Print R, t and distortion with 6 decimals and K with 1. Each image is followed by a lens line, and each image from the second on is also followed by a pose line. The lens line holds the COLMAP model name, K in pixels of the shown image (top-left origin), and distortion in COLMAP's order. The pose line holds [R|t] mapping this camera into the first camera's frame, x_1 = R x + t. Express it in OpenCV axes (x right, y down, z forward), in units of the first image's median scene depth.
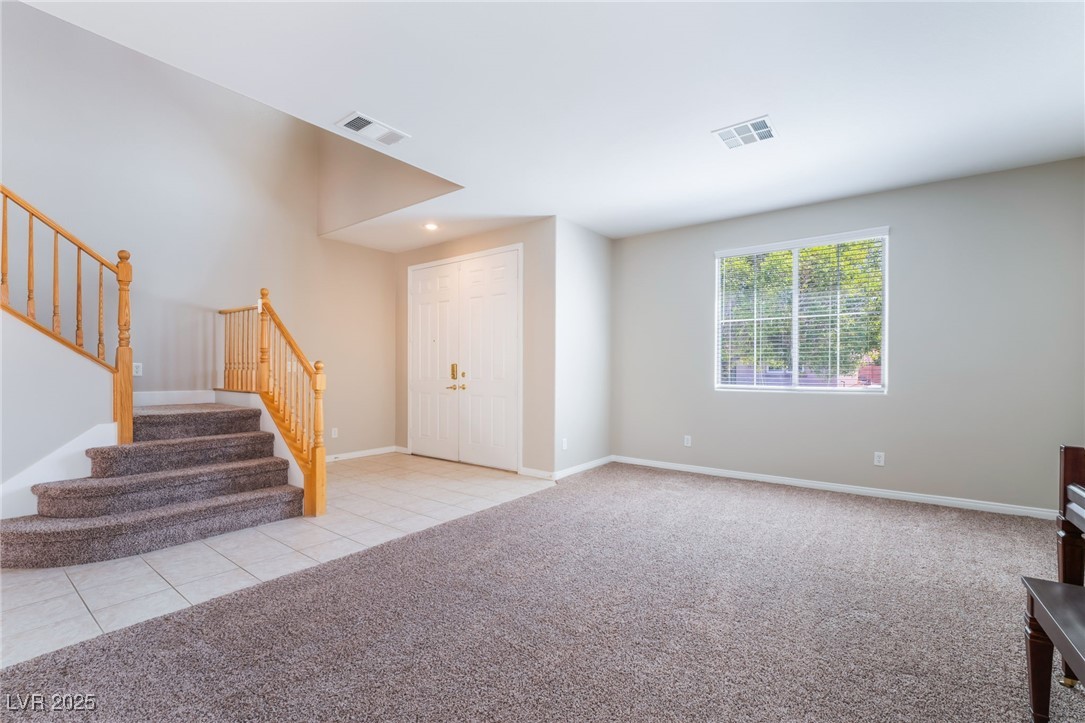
lens RADIAL K [[459.5, 0, 548.0], [0, 459.5, 356.8], [0, 0, 1]] dist [-0.004173, -0.000461]
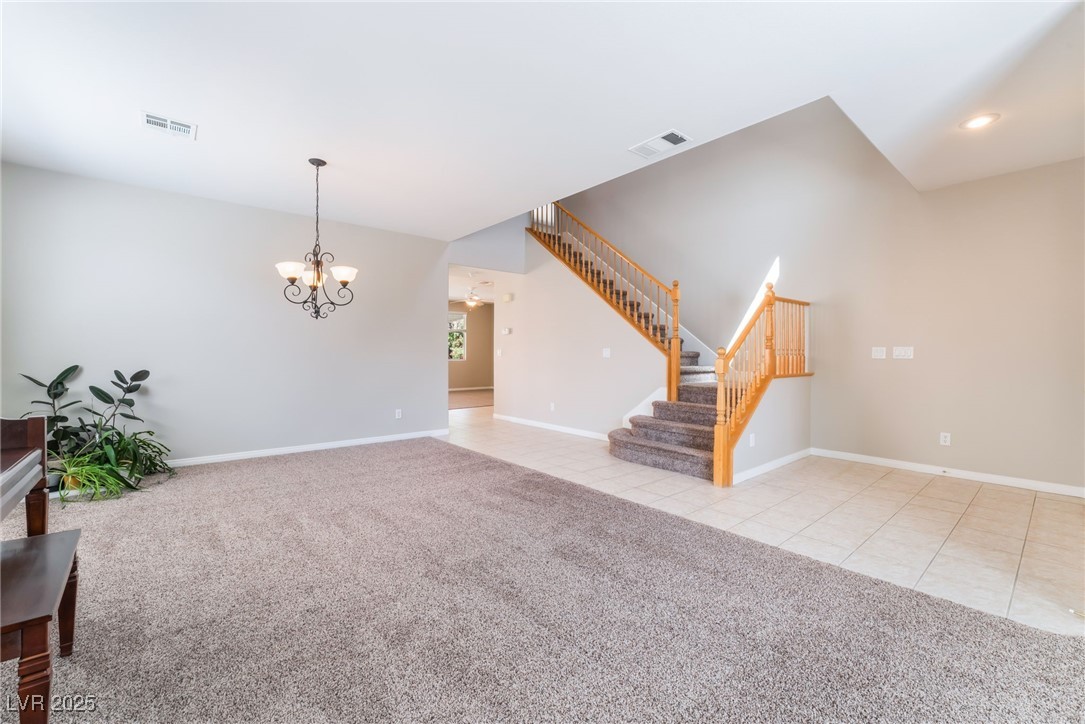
lens RADIAL K [[459.5, 0, 547.9], [0, 459.5, 367.7], [0, 0, 1]] dist [-0.004173, -0.000461]
pose [[-0.199594, 0.033062, -0.979321, 0.742531], [0.024884, 0.999279, 0.028664, 0.013782], [0.979563, -0.018648, -0.200273, 0.898147]]
